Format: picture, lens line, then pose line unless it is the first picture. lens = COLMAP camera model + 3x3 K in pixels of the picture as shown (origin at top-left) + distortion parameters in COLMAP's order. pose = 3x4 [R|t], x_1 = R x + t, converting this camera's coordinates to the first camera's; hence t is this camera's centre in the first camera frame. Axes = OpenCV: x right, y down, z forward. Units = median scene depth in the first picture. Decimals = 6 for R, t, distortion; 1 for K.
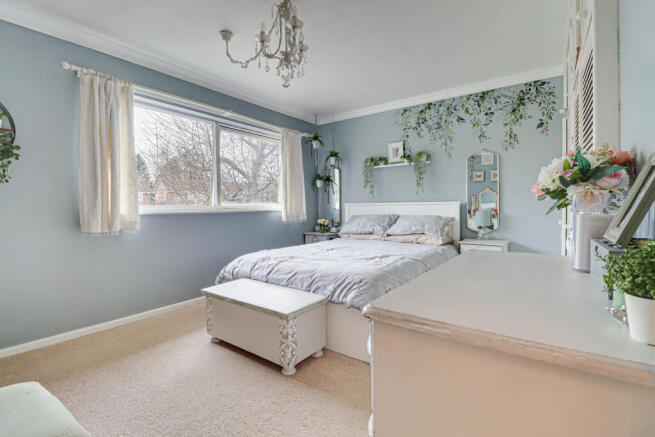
lens RADIAL K [[311.0, 0, 326.8], [0, 311.0, 207.0], [0, 0, 1]] dist [0.000249, -0.000202]
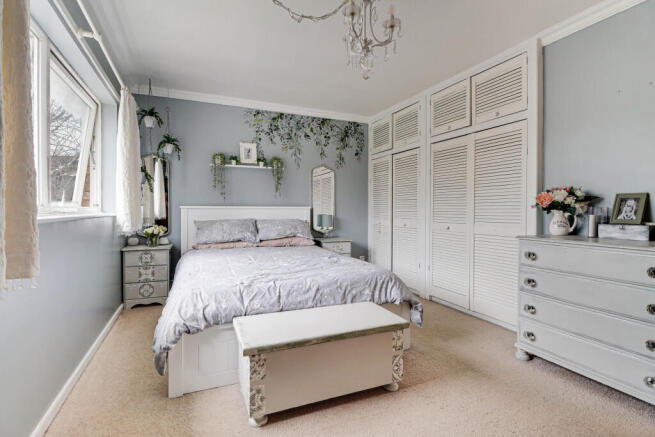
lens RADIAL K [[311.0, 0, 326.8], [0, 311.0, 207.0], [0, 0, 1]] dist [0.000249, -0.000202]
pose [[0.497533, 0.017734, 0.867264, -0.516854], [-0.004840, 0.999832, -0.017669, 0.003421], [-0.867432, 0.004593, 0.497535, 0.348521]]
